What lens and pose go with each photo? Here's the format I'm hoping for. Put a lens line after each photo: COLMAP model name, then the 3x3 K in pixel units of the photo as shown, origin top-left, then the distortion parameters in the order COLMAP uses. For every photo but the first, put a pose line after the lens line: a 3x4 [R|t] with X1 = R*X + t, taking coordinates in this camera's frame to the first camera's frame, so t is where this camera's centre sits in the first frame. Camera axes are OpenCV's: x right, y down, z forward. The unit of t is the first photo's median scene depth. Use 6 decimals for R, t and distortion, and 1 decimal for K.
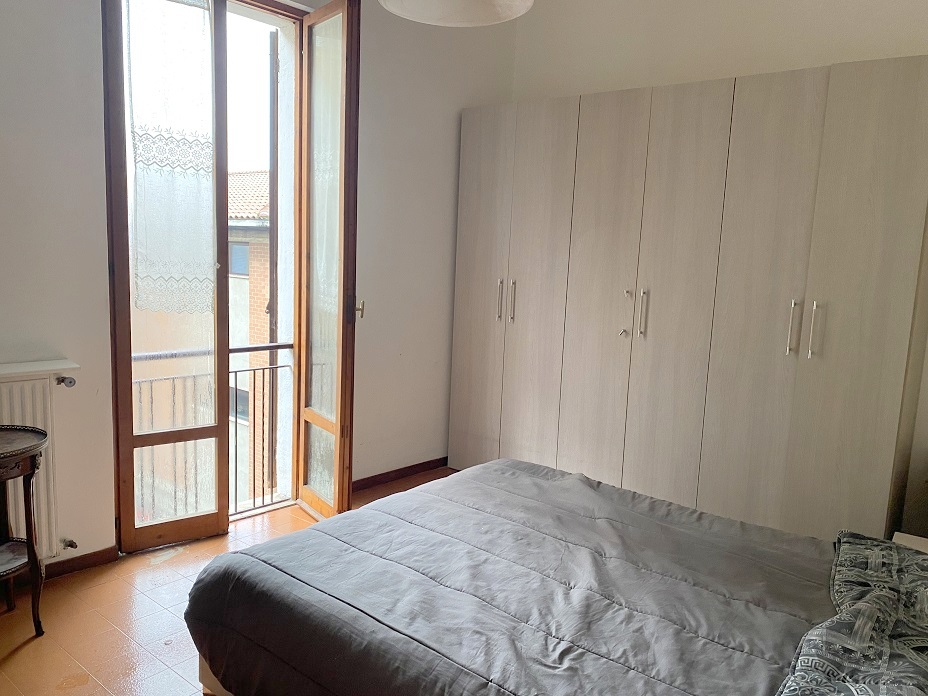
lens RADIAL K [[714.0, 0, 469.3], [0, 714.0, 346.4], [0, 0, 1]] dist [0.055923, -0.008121]
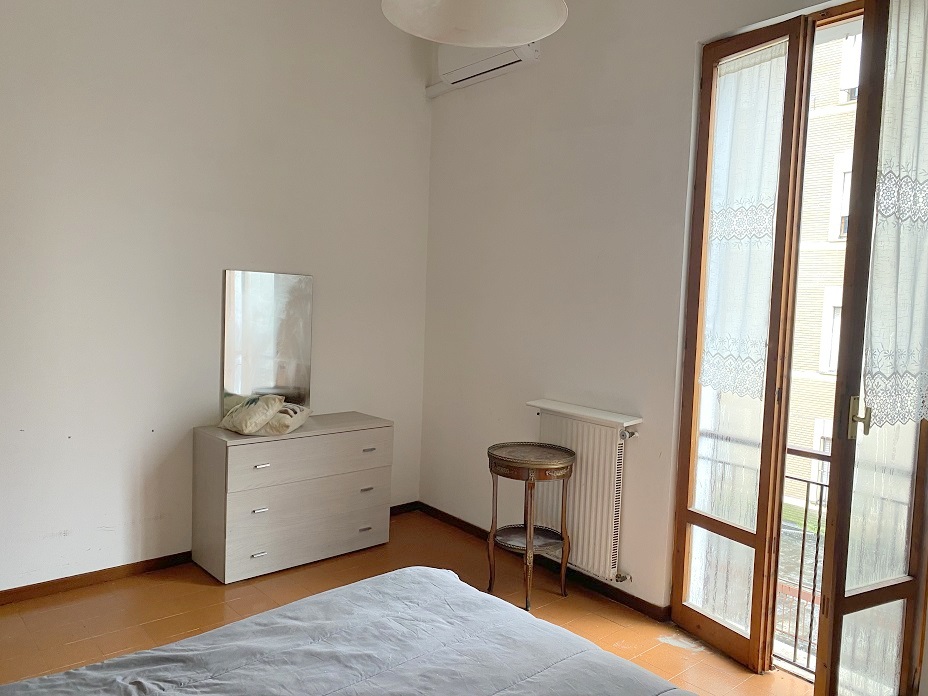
lens RADIAL K [[714.0, 0, 469.3], [0, 714.0, 346.4], [0, 0, 1]] dist [0.055923, -0.008121]
pose [[-0.194483, 0.013602, -0.980812, 0.565650], [-0.167520, 0.984754, 0.046874, -0.093930], [0.966495, 0.173422, -0.189240, 0.847475]]
